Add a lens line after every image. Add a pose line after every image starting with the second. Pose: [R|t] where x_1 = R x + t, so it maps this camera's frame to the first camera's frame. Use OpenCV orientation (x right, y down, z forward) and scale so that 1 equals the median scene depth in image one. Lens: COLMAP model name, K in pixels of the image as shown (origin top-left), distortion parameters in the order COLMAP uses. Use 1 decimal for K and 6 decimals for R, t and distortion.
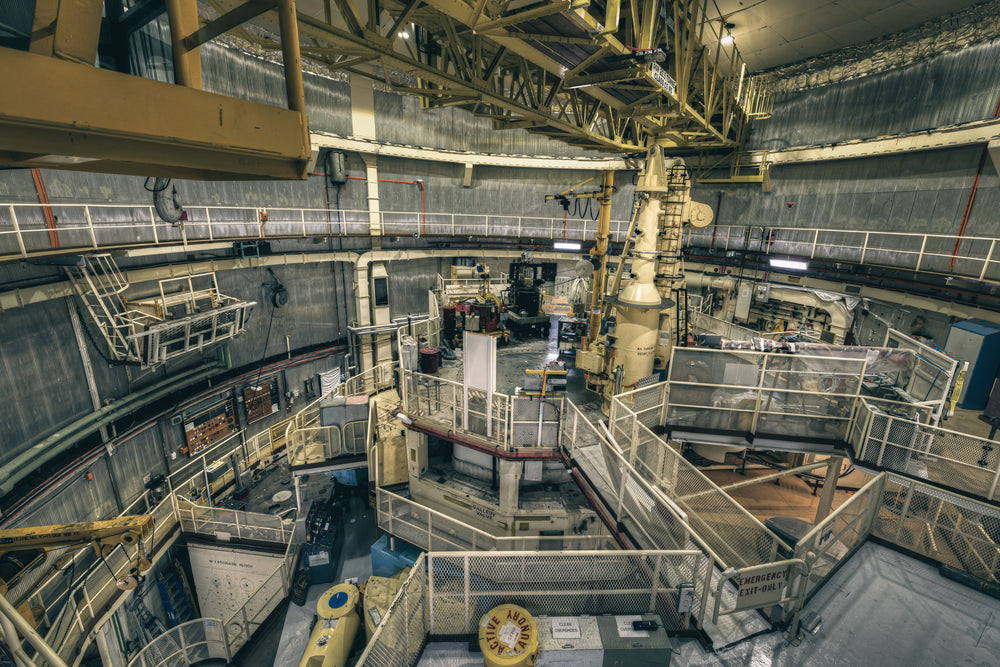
lens RADIAL K [[416.6, 0, 513.5], [0, 416.6, 326.9], [0, 0, 1]] dist [0.017645, -0.004403]
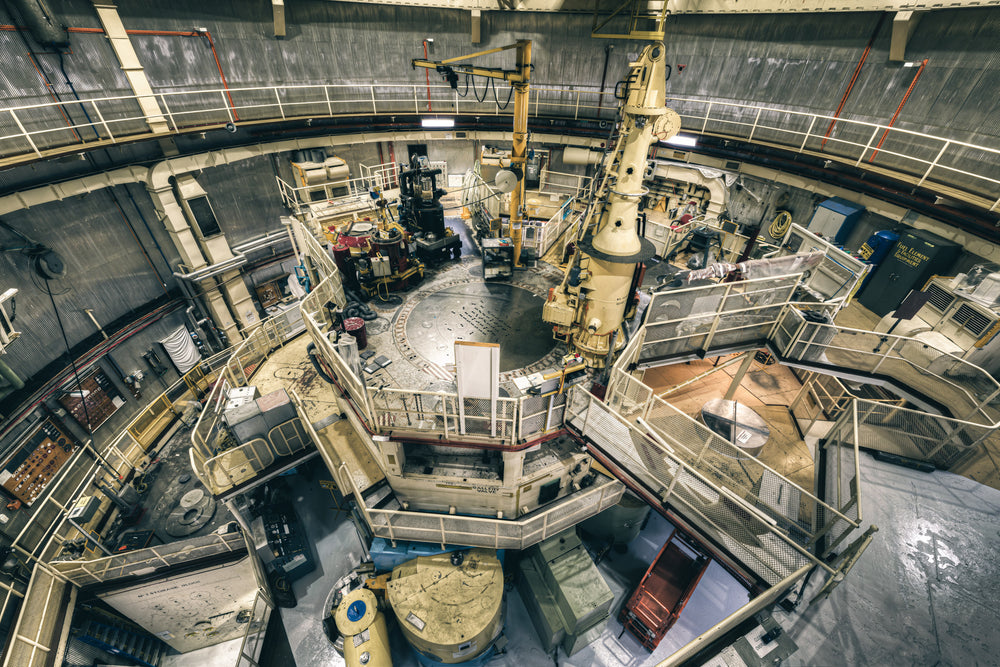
lens RADIAL K [[396.9, 0, 503.9], [0, 396.9, 344.3], [0, 0, 1]] dist [0.014427, -0.003670]
pose [[0.921780, -0.249674, 0.296623, -0.131157], [0.114680, 0.906399, 0.406559, -0.143480], [-0.370366, -0.340741, 0.864132, 0.167717]]
